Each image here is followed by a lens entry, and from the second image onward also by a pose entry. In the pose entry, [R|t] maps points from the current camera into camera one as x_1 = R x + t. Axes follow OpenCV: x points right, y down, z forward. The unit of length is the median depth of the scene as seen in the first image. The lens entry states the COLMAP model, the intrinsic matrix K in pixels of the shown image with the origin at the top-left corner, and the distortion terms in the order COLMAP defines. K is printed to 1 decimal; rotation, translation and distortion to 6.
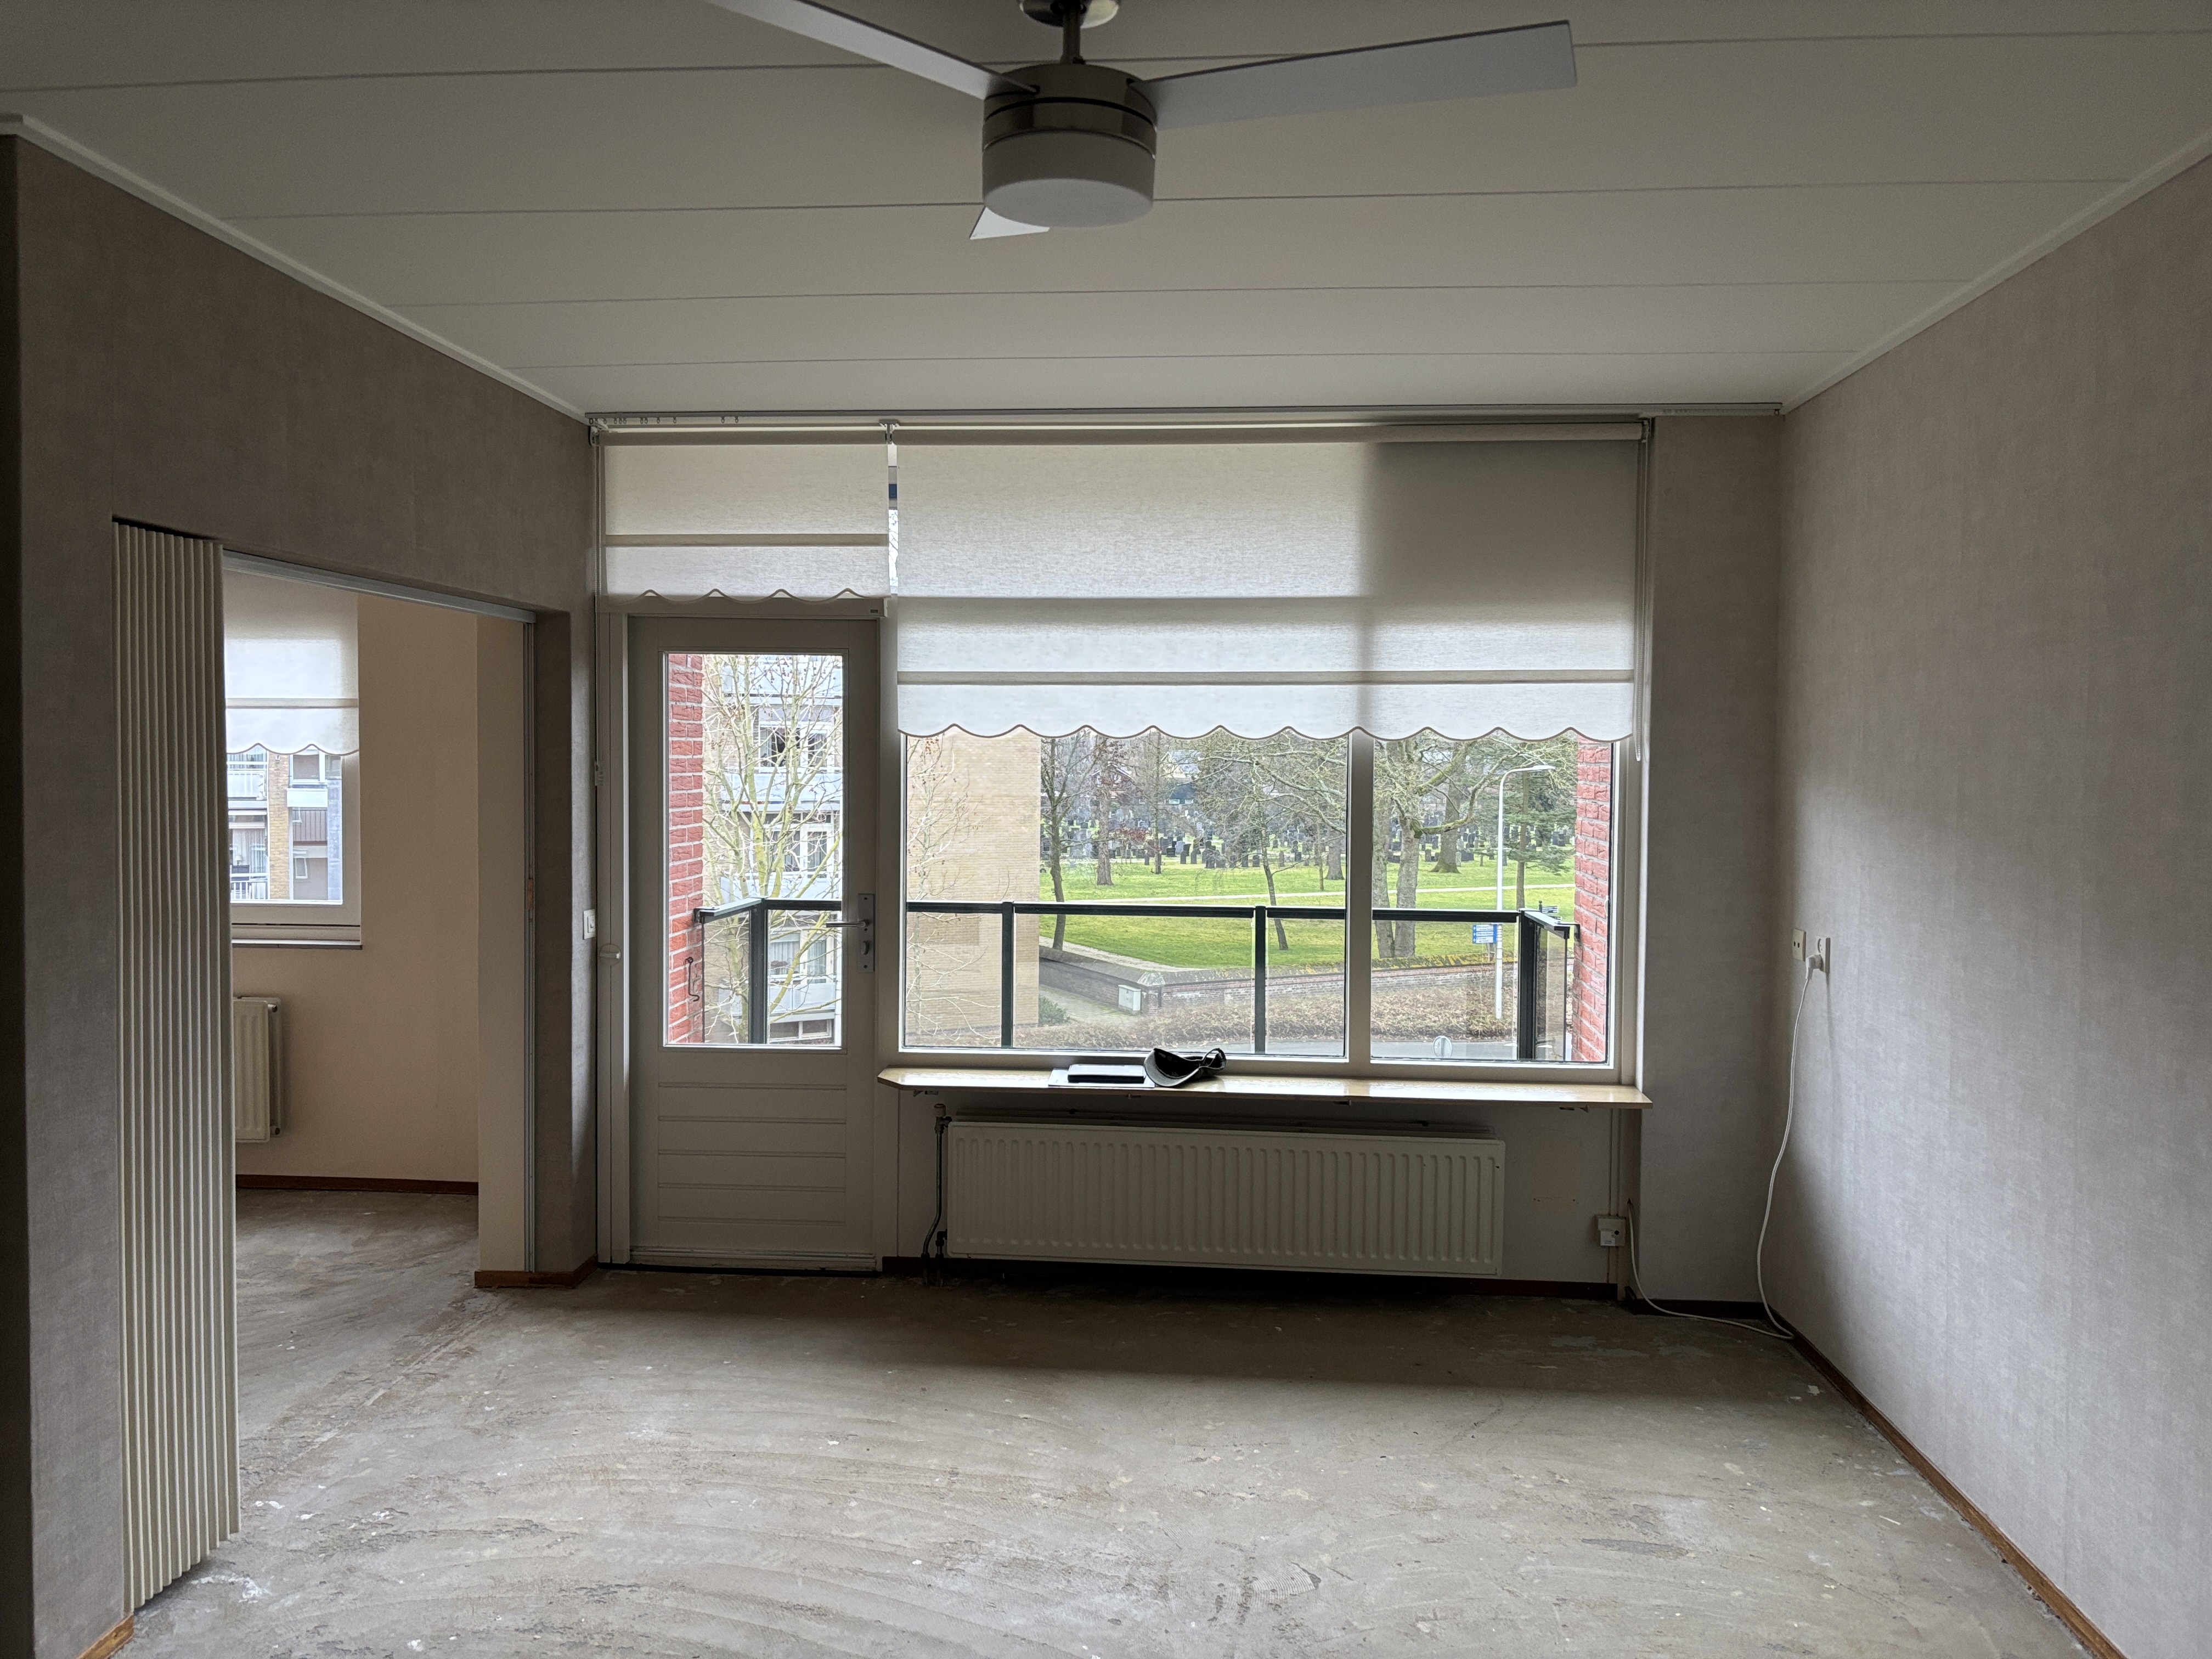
lens RADIAL K [[1634.4, 0, 1103.2], [0, 1634.4, 832.7], [0, 0, 1]] dist [0.034515, -0.006142]
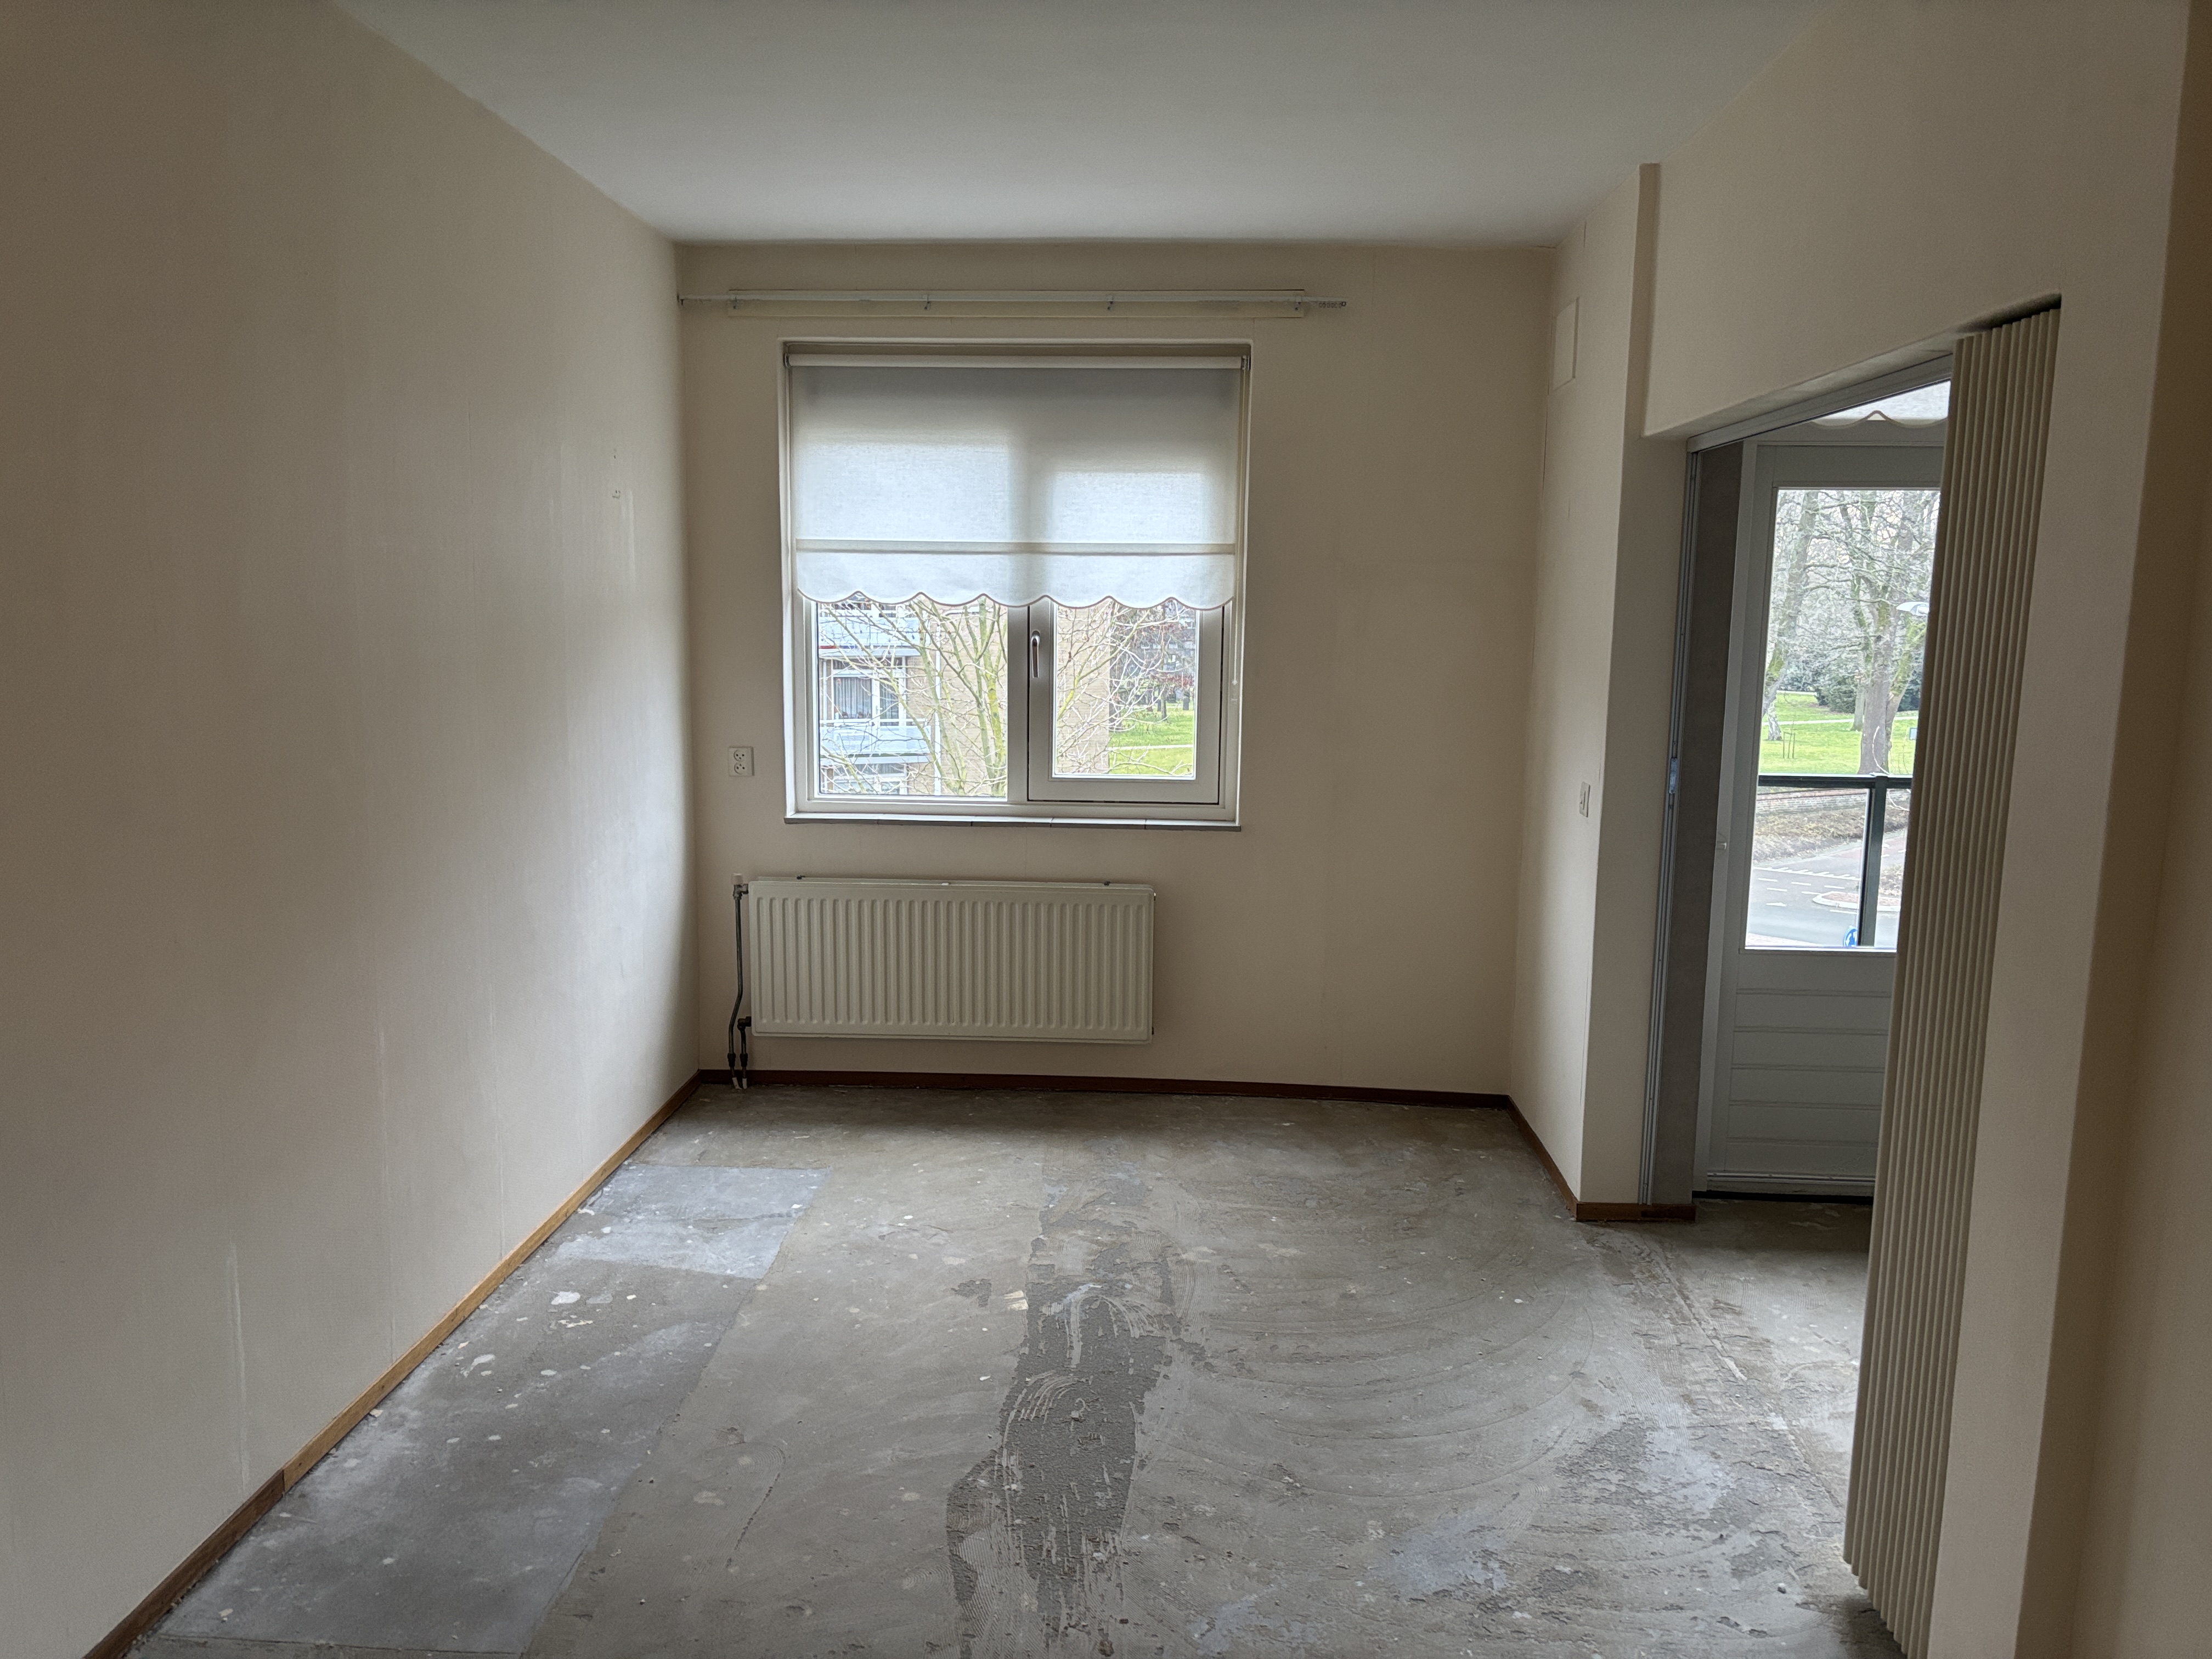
lens RADIAL K [[1634.4, 0, 1103.5], [0, 1634.4, 846.8], [0, 0, 1]] dist [0.034515, -0.006142]
pose [[0.999606, -0.000236, 0.028067, -0.550831], [-0.002661, 0.994663, 0.103142, -0.011158], [-0.027942, -0.103176, 0.994271, 0.127197]]
